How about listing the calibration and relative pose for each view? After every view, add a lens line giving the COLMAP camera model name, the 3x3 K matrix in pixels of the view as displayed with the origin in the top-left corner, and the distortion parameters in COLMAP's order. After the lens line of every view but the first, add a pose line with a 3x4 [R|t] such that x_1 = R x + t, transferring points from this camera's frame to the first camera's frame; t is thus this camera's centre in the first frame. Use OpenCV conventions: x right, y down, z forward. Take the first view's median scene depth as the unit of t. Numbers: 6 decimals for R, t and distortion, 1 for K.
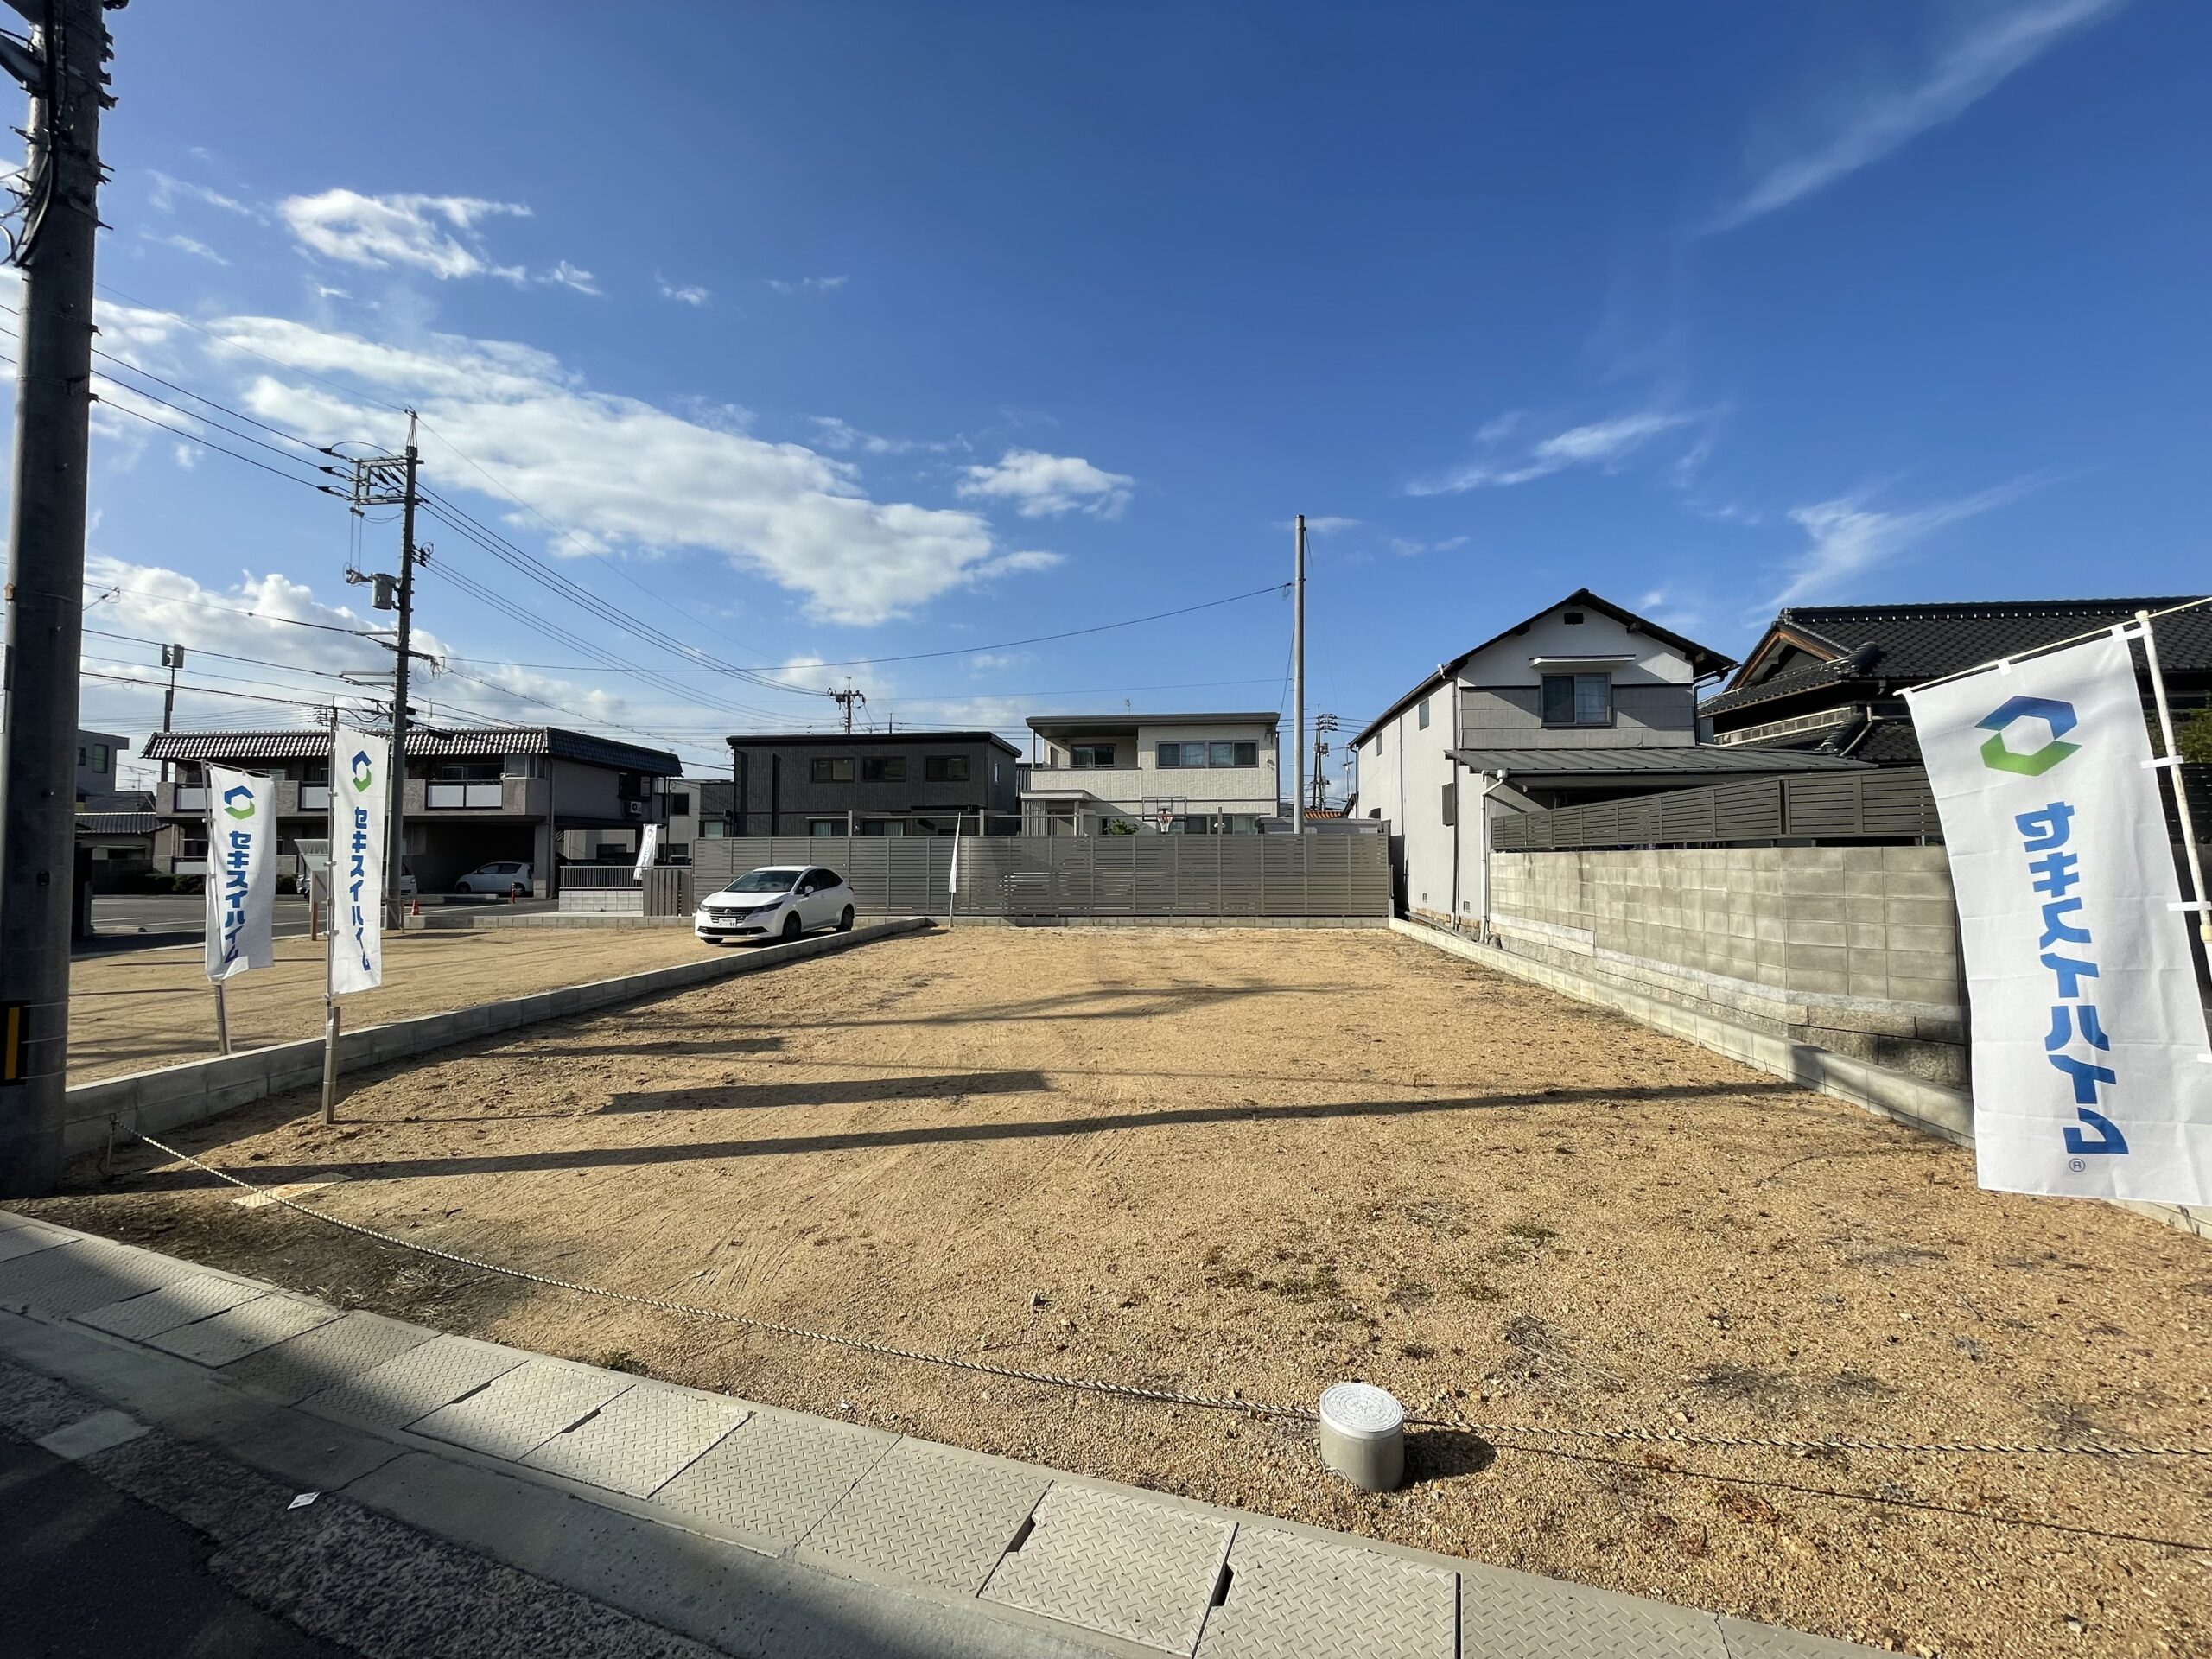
lens RADIAL K [[894.8, 0, 1108.3], [0, 894.8, 846.6], [0, 0, 1]] dist [-0.010456, 0.000352]
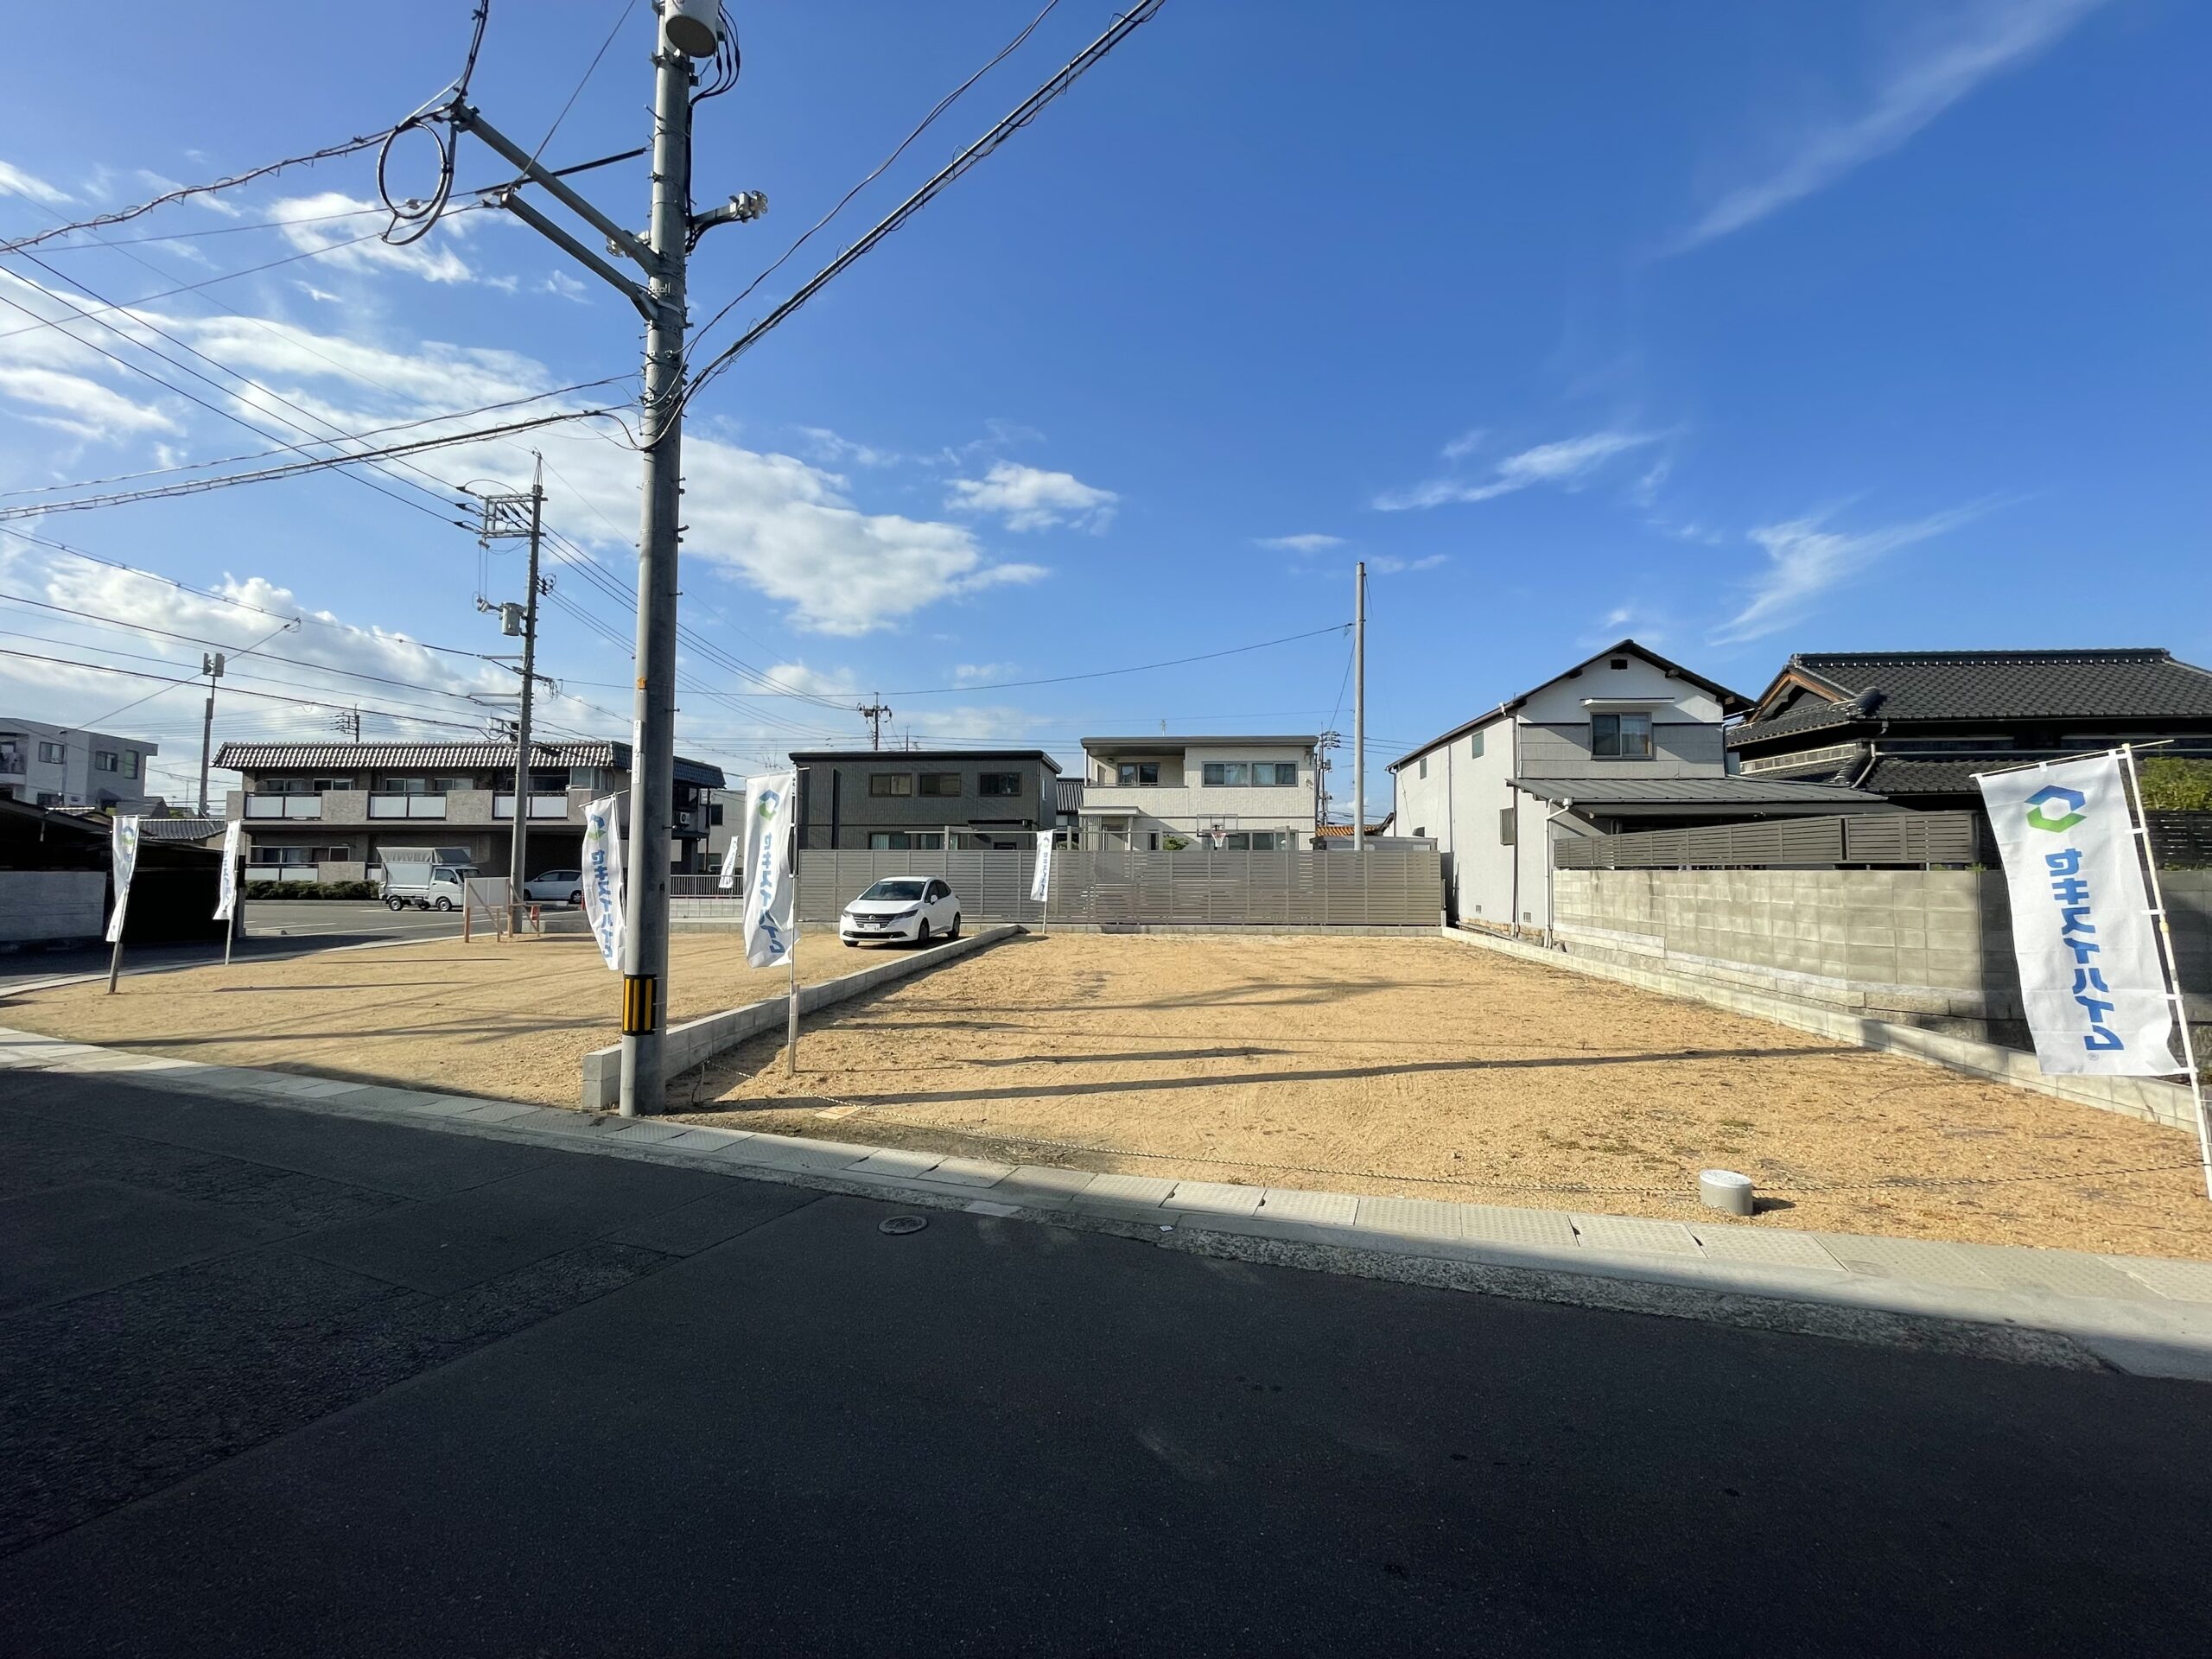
lens RADIAL K [[894.8, 0, 1106.1], [0, 894.8, 841.4], [0, 0, 1]] dist [-0.010456, 0.000352]
pose [[0.999778, 0.007710, 0.019607, -0.123111], [-0.007348, 0.999803, -0.018456, -0.003191], [-0.019745, 0.018308, 0.999637, -0.098720]]
